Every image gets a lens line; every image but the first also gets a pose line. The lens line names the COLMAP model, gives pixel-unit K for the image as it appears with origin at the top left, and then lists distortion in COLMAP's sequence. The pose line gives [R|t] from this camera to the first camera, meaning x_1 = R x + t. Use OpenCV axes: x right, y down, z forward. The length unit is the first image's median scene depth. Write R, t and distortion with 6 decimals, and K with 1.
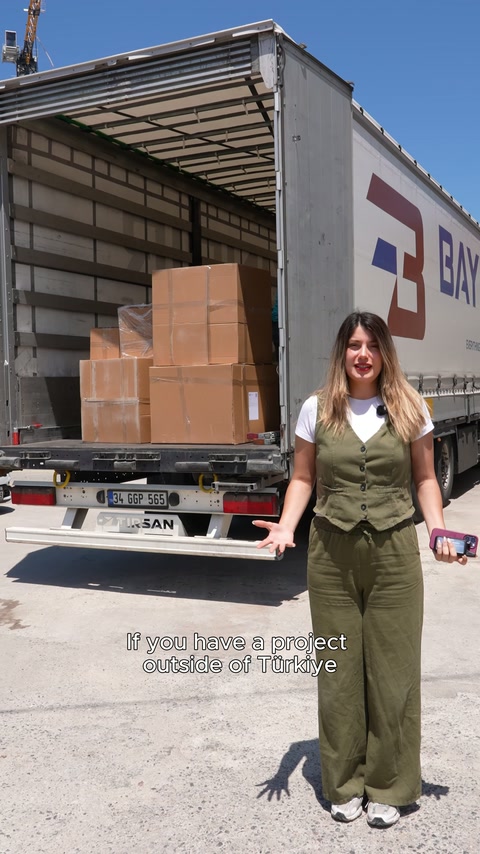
lens RADIAL K [[854.1, 0, 242.9], [0, 854.1, 426.2], [0, 0, 1]] dist [-0.041230, 0.000000]
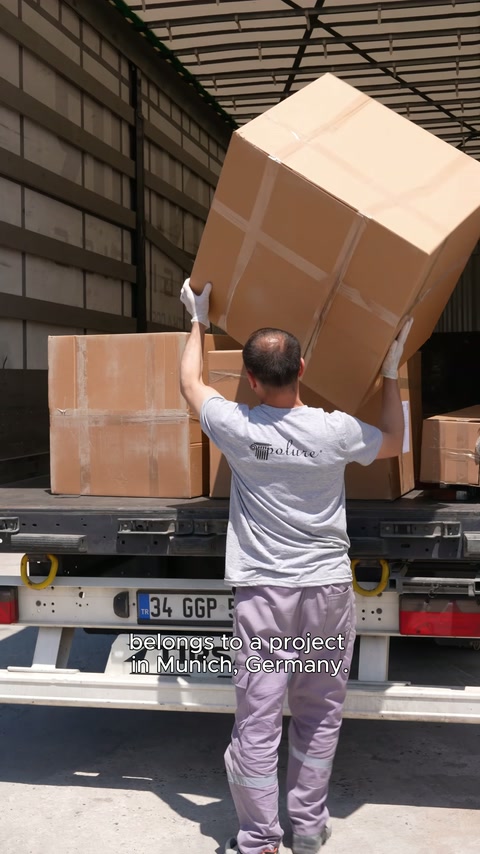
lens RADIAL K [[1186.3, 0, 240.7], [0, 1186.3, 426.7], [0, 0, 1]] dist [-0.052031, 0.000000]
pose [[0.974153, 0.003901, 0.225856, -0.253288], [-0.000040, 0.999854, -0.017098, -0.010739], [-0.225889, 0.016647, 0.974011, 0.293343]]
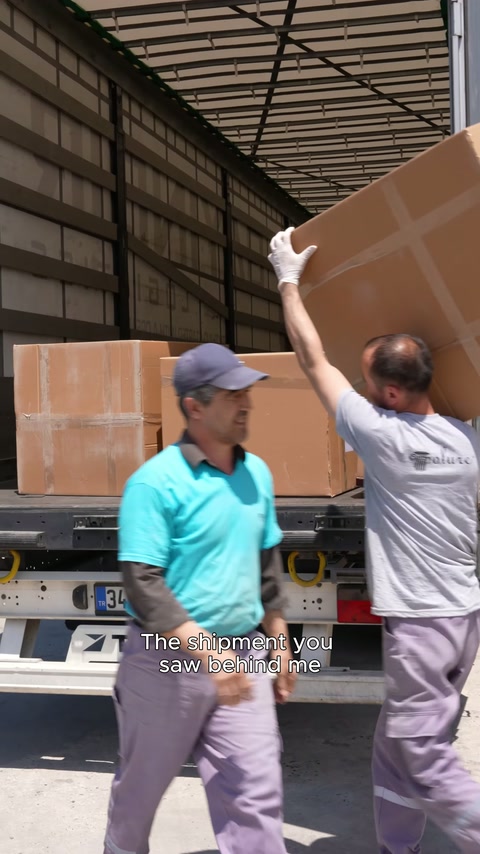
lens RADIAL K [[1186.3, 0, 239.4], [0, 1186.3, 428.6], [0, 0, 1]] dist [-0.052031, 0.000000]
pose [[0.978479, -0.005658, 0.206271, -0.218525], [0.010095, 0.999740, -0.020465, -0.007147], [-0.206101, 0.022107, 0.978281, 0.242585]]
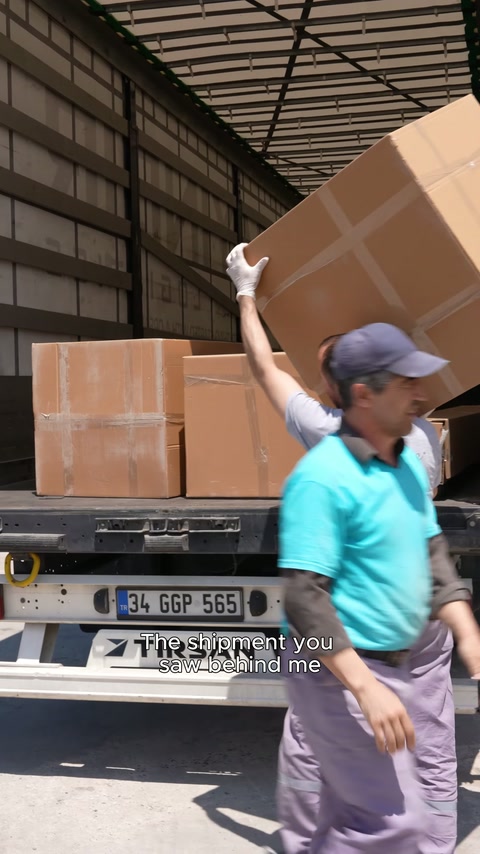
lens RADIAL K [[1186.3, 0, 238.8], [0, 1186.3, 428.0], [0, 0, 1]] dist [-0.052031, 0.000000]
pose [[0.978774, -0.005375, 0.204874, -0.229525], [0.009575, 0.999764, -0.019513, -0.008883], [-0.204721, 0.021061, 0.978594, 0.260887]]
